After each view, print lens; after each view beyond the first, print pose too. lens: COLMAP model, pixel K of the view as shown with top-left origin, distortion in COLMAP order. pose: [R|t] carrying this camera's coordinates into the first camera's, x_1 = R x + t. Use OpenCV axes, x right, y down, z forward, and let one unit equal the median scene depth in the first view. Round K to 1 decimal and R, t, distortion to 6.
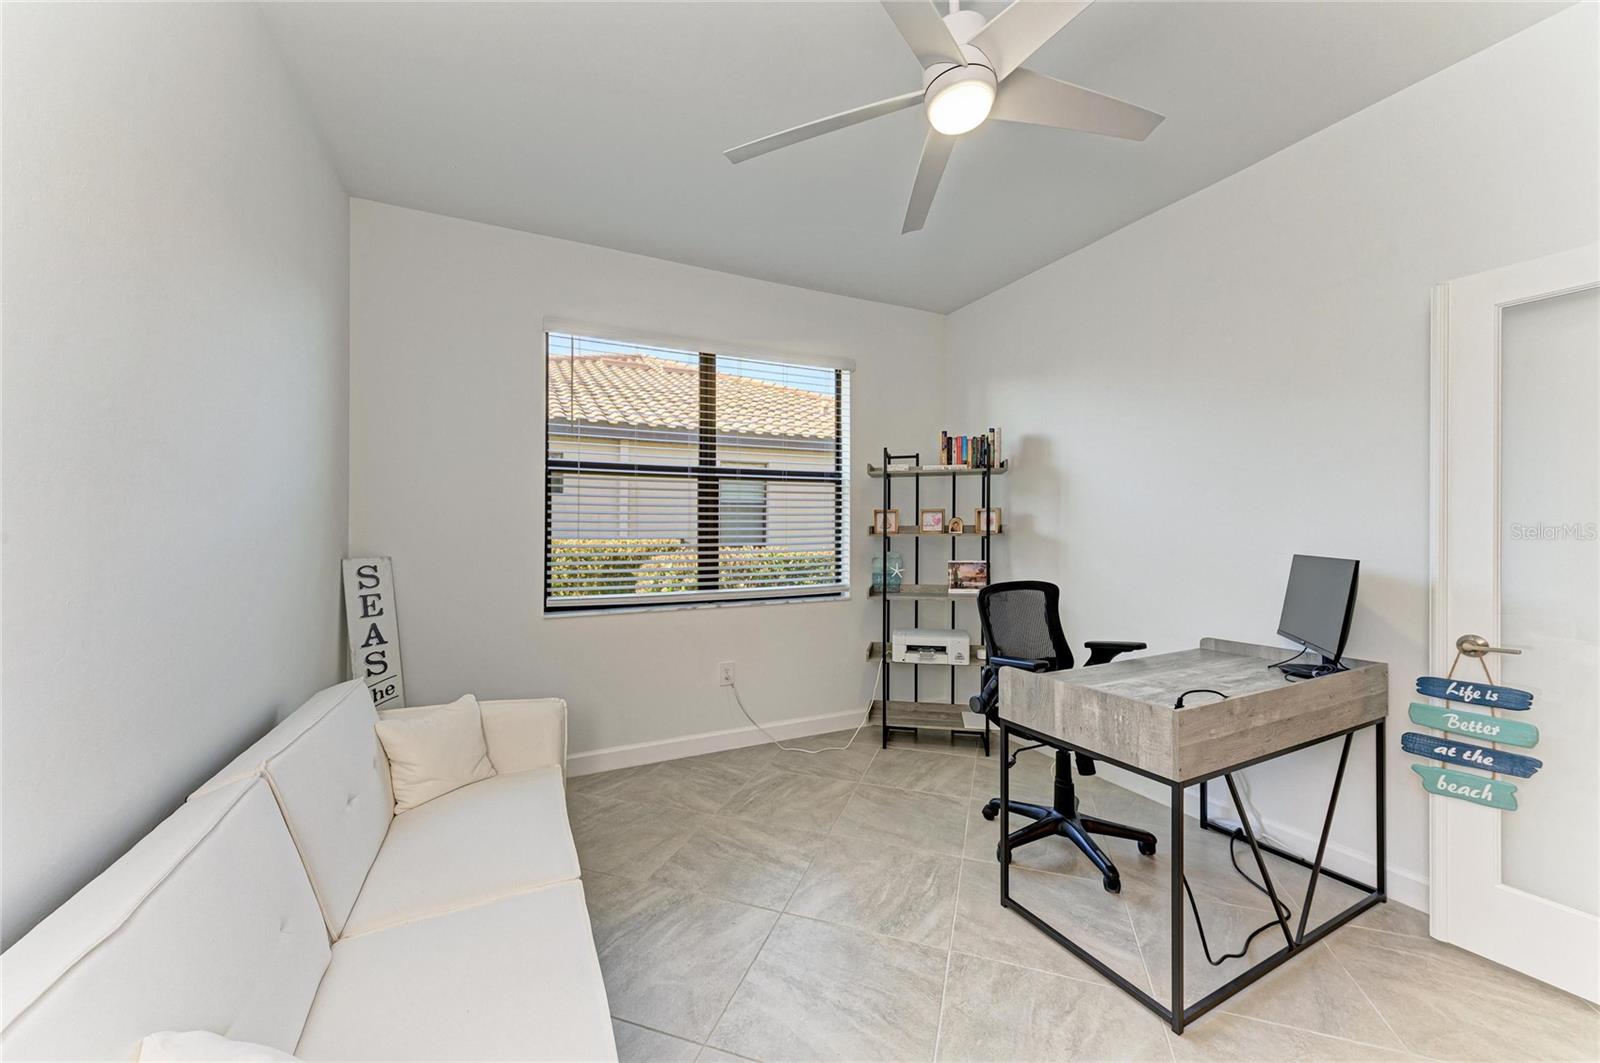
lens RADIAL K [[593.0, 0, 800.0], [0, 593.0, 531.5], [0, 0, 1]] dist [0.000362, 0.000010]
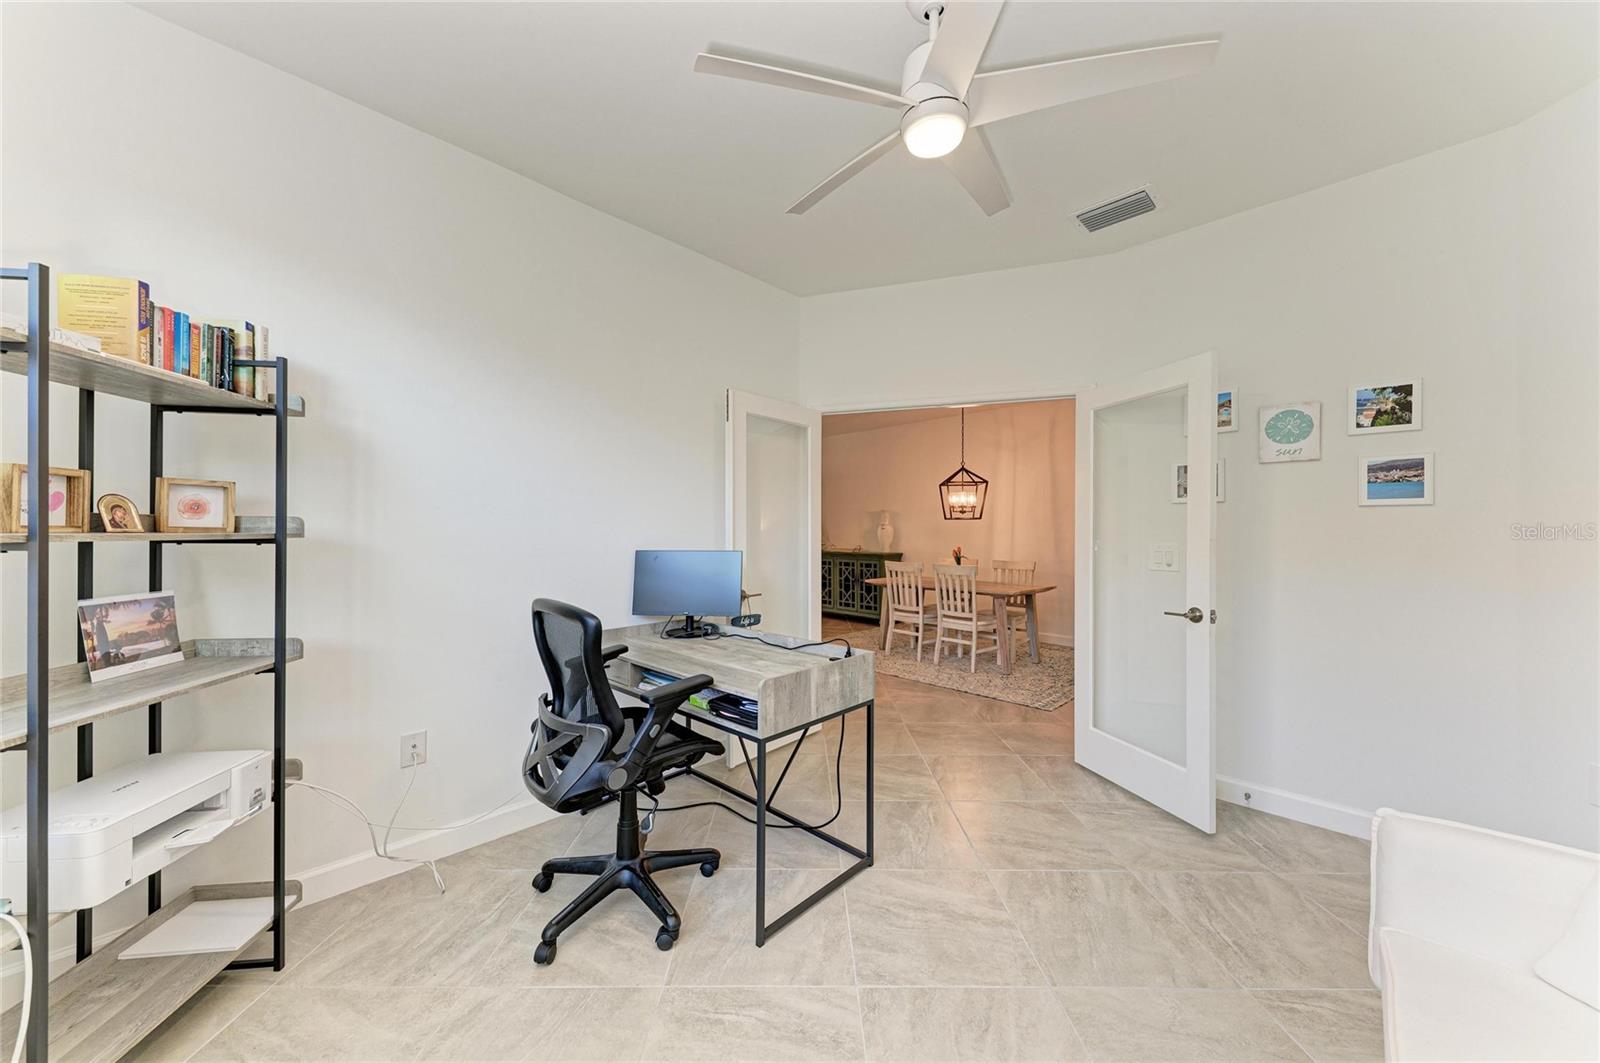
lens RADIAL K [[571.2, 0, 801.7], [0, 571.2, 535.0], [0, 0, 1]] dist [0.009857, -0.000113]
pose [[-0.333126, -0.004290, 0.942873, -0.414613], [-0.003122, 0.999989, 0.003446, 0.002866], [-0.942877, -0.001796, -0.333135, 1.029118]]
